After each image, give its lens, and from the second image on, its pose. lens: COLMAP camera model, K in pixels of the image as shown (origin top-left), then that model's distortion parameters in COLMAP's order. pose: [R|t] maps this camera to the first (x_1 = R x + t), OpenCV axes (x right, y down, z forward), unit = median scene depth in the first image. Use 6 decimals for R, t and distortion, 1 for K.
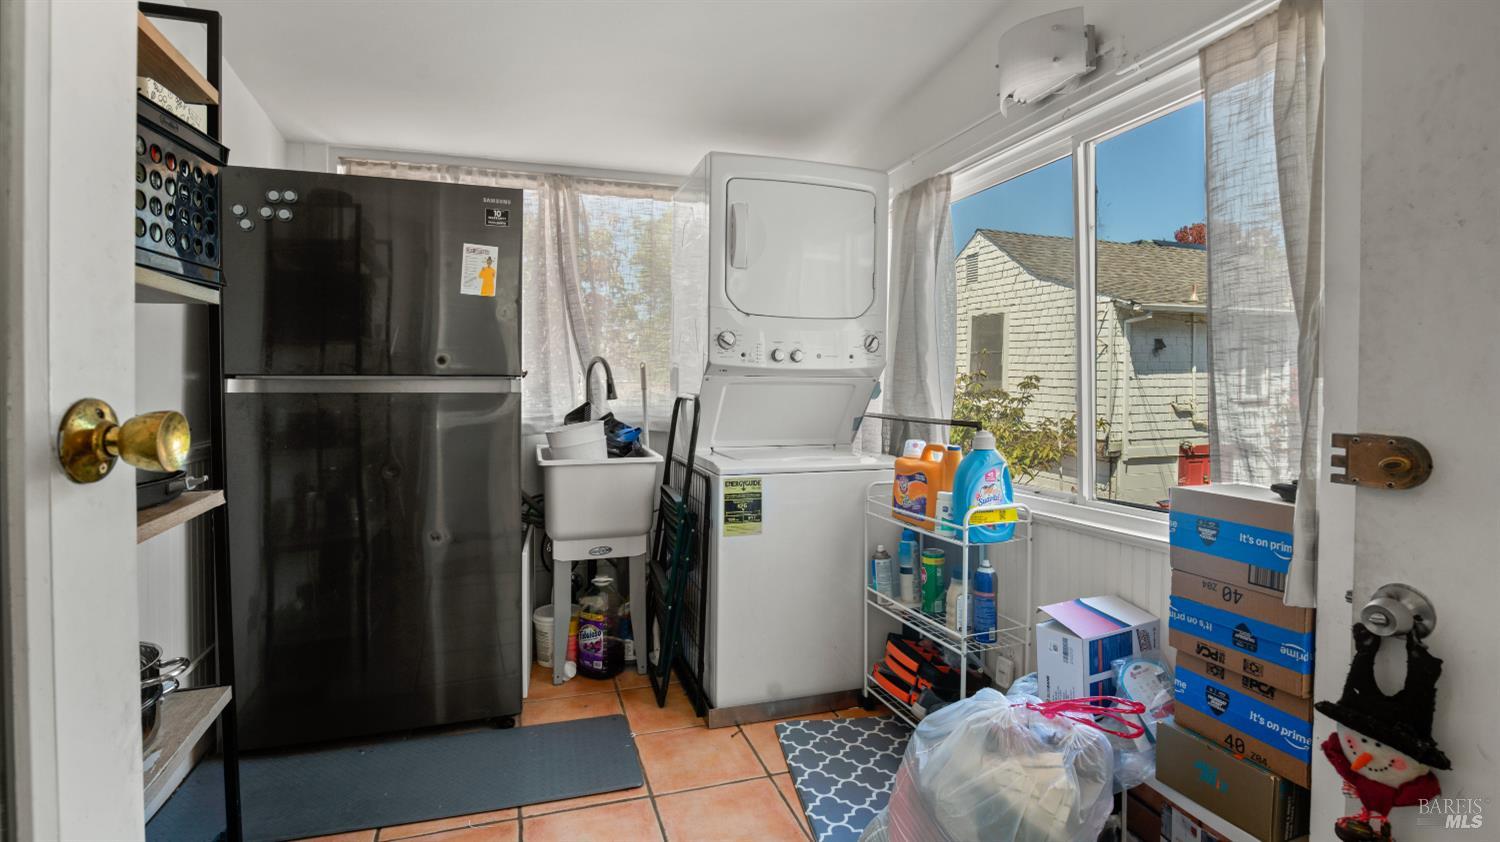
lens RADIAL K [[700.5, 0, 782.6], [0, 700.5, 348.1], [0, 0, 1]] dist [-0.030136, 0.006151]
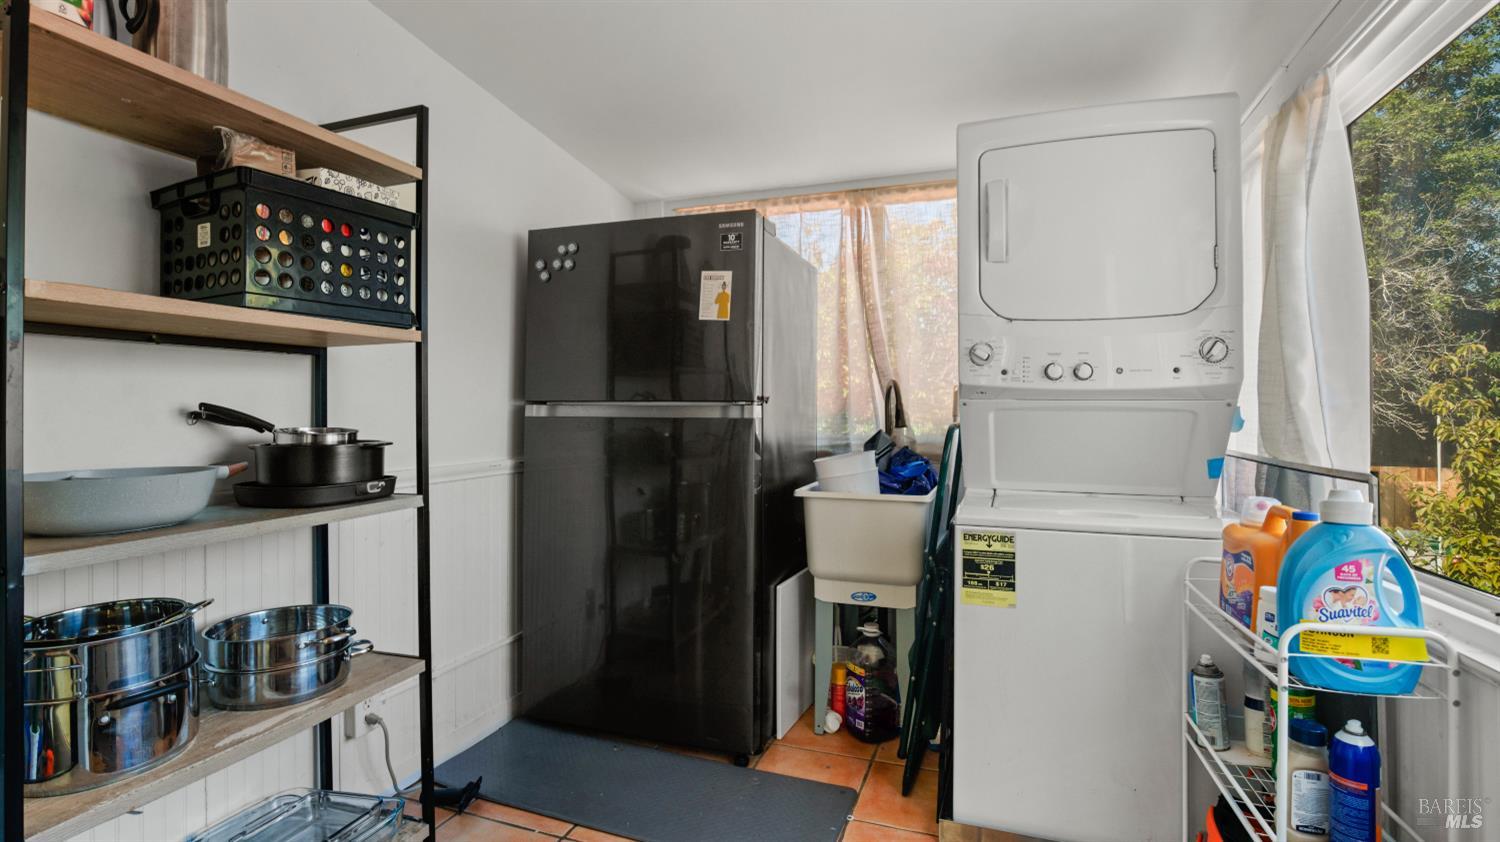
lens RADIAL K [[721.7, 0, 751.1], [0, 721.7, 363.2], [0, 0, 1]] dist [-0.023688, 0.000913]
pose [[0.777407, -0.039359, -0.627765, 0.227371], [0.028519, 0.999220, -0.027331, 0.013301], [0.628351, 0.003344, 0.777923, 0.198652]]
